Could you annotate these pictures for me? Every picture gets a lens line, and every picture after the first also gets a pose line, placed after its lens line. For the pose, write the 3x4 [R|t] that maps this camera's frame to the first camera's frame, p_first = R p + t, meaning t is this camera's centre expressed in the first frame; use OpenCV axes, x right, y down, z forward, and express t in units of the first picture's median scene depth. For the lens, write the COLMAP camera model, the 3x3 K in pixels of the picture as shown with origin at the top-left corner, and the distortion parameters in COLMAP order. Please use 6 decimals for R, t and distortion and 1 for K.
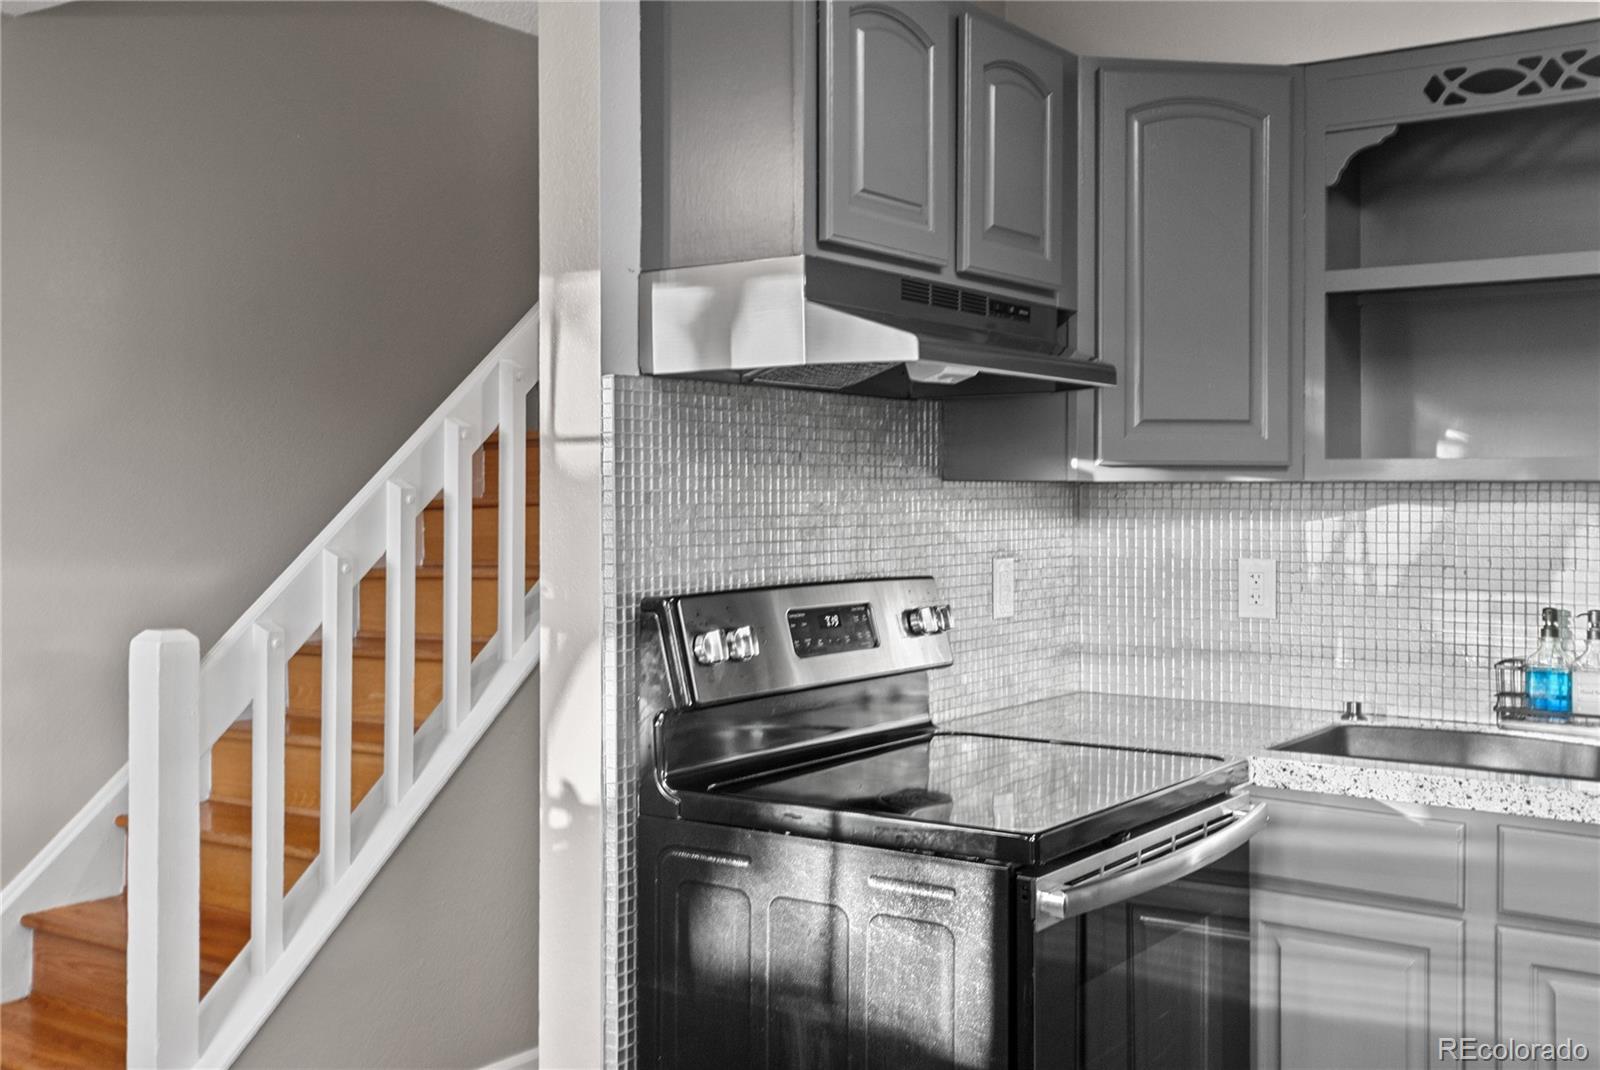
lens RADIAL K [[1624.9, 0, 801.4], [0, 1624.9, 474.0], [0, 0, 1]] dist [-0.004405, -0.024194]
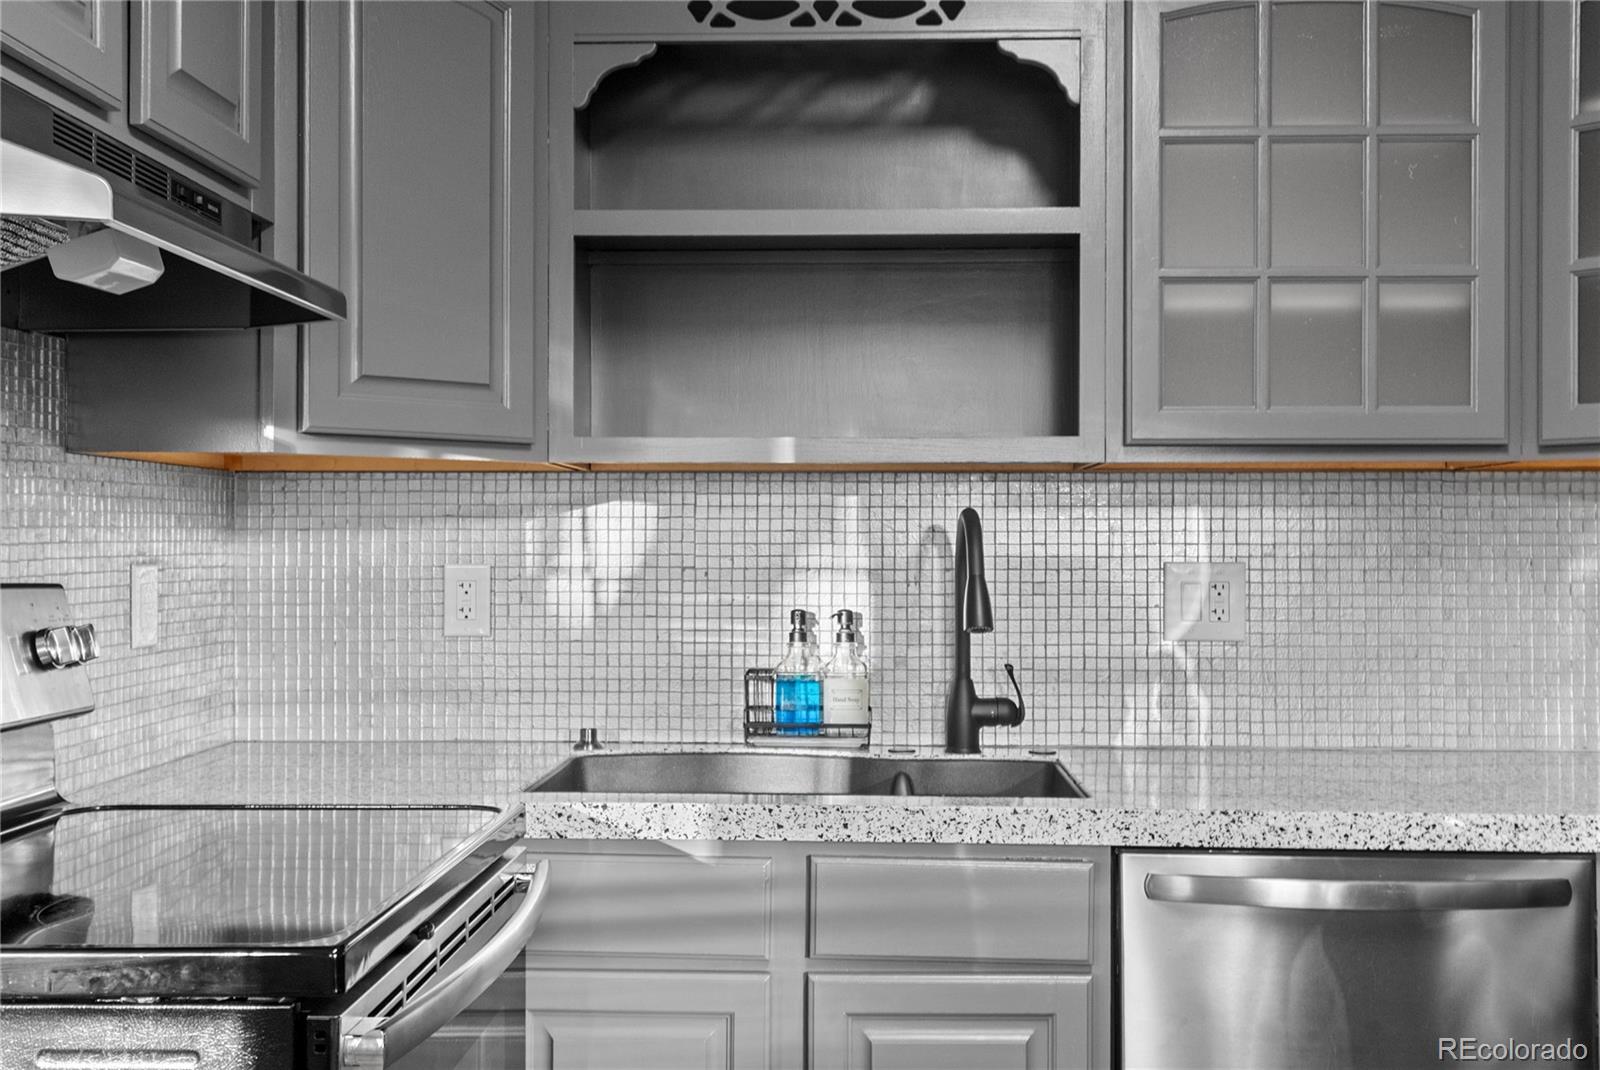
lens RADIAL K [[1634.8, 0, 800.0], [0, 1634.8, 535.0], [0, 0, 1]] dist [0.020664, -0.001384]
pose [[0.832369, 0.001045, 0.554220, -0.043310], [-0.004899, 0.999973, 0.005473, 0.035242], [-0.554200, -0.007270, 0.832352, 0.235777]]
